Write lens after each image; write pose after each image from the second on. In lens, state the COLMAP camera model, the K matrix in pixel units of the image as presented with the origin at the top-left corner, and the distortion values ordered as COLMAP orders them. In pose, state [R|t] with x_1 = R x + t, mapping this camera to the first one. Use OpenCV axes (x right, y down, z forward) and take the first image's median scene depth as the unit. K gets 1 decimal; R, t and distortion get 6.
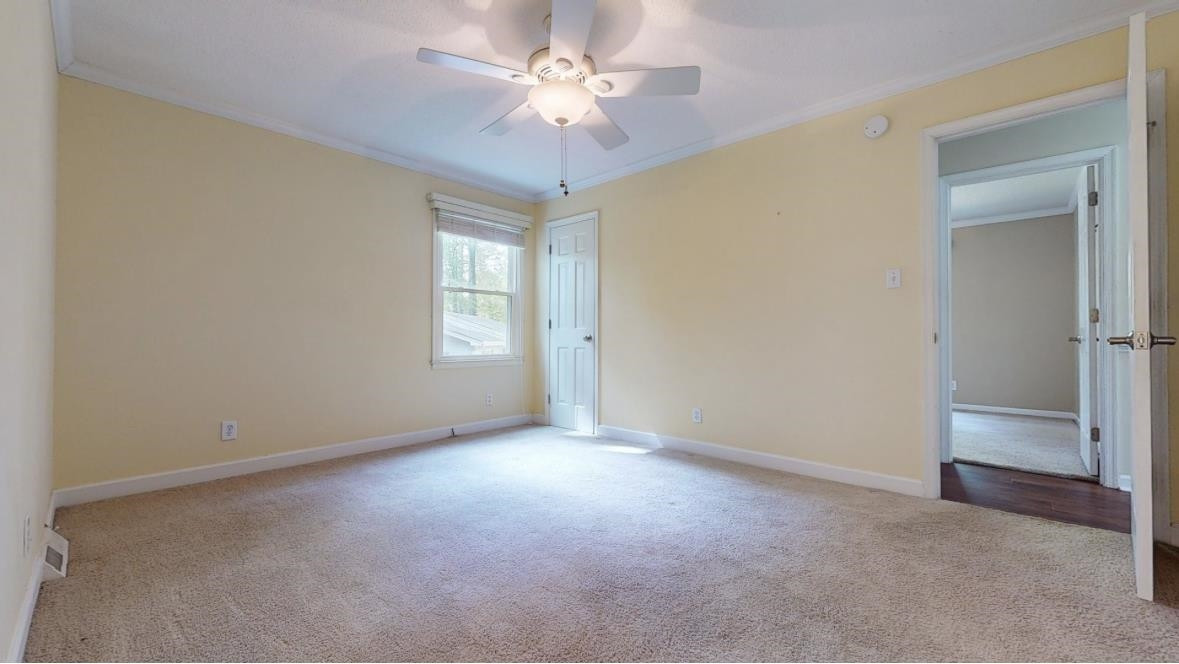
lens RADIAL K [[497.1, 0, 590.9], [0, 497.1, 323.7], [0, 0, 1]] dist [-0.000266, -0.000125]
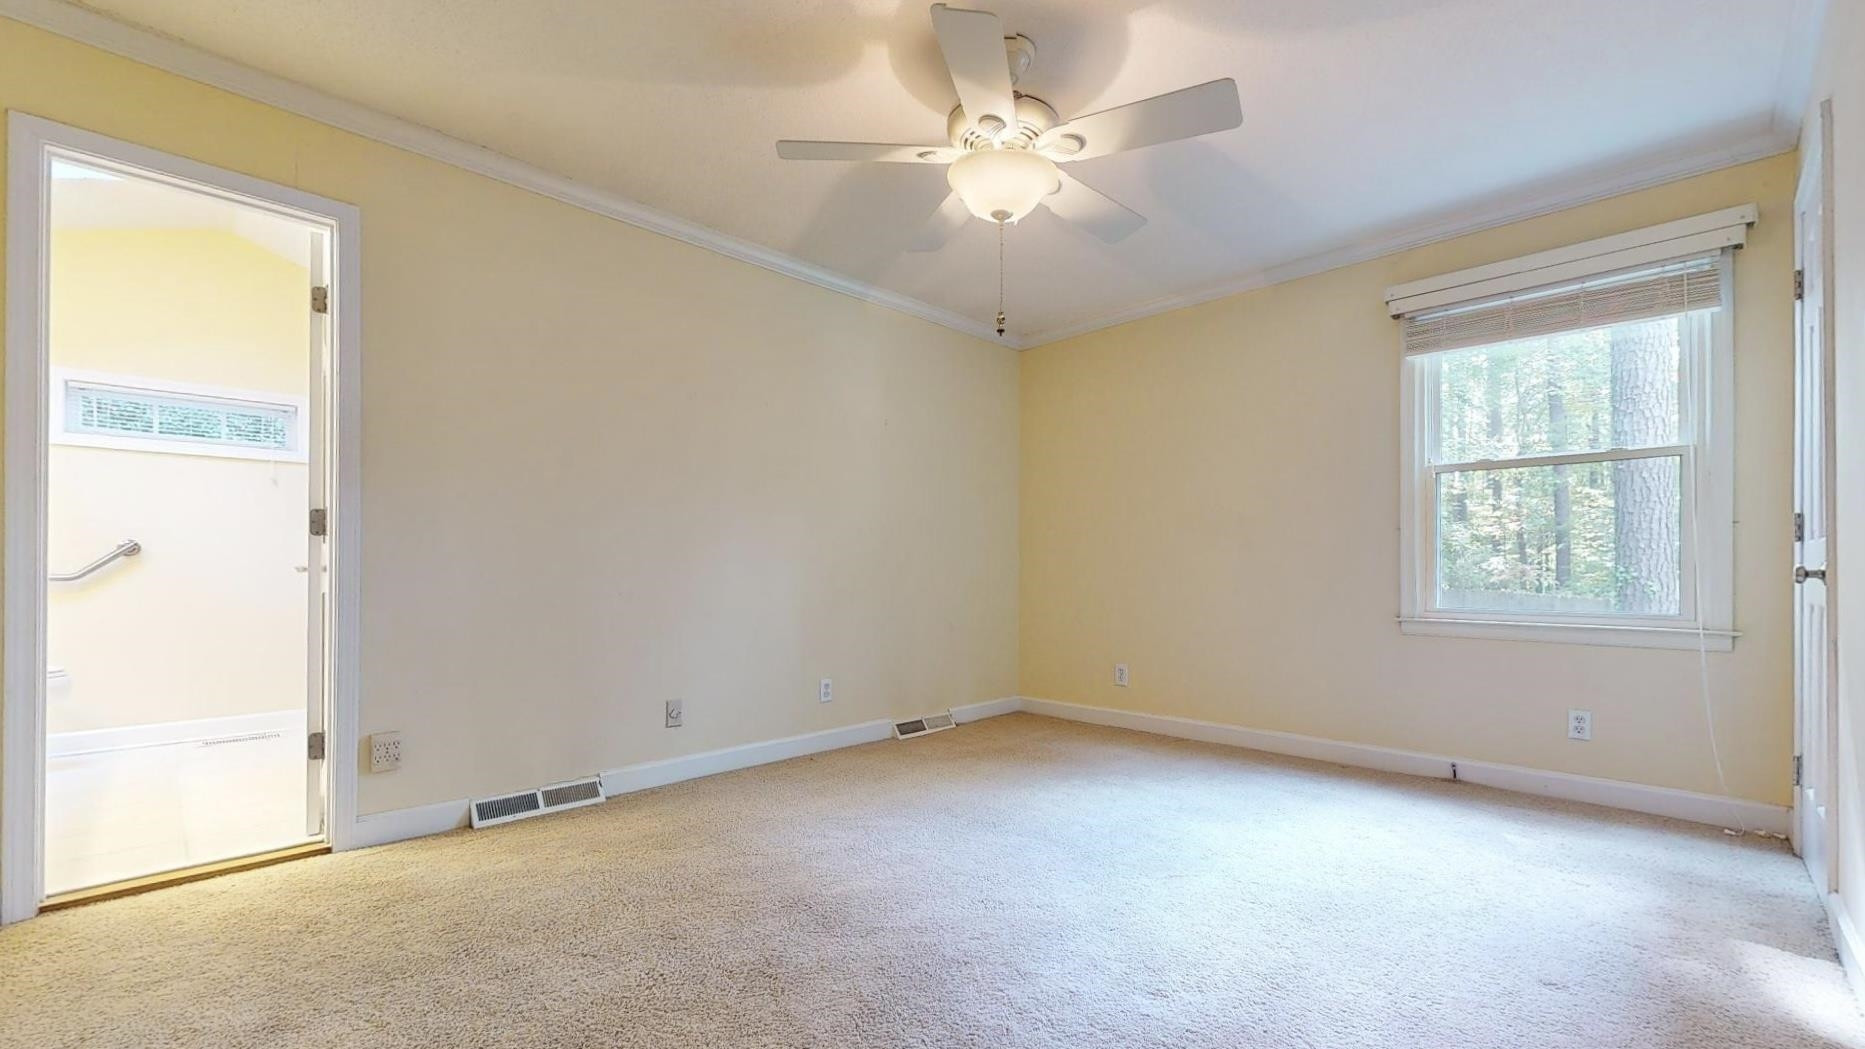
lens RADIAL K [[738.5, 0, 929.3], [0, 738.5, 568.1], [0, 0, 1]] dist [0.002028, 0.000174]
pose [[-0.061438, -0.003921, -0.998103, 0.449242], [0.024216, 0.999692, -0.005417, 0.016540], [0.997817, -0.024503, -0.061324, 0.543005]]
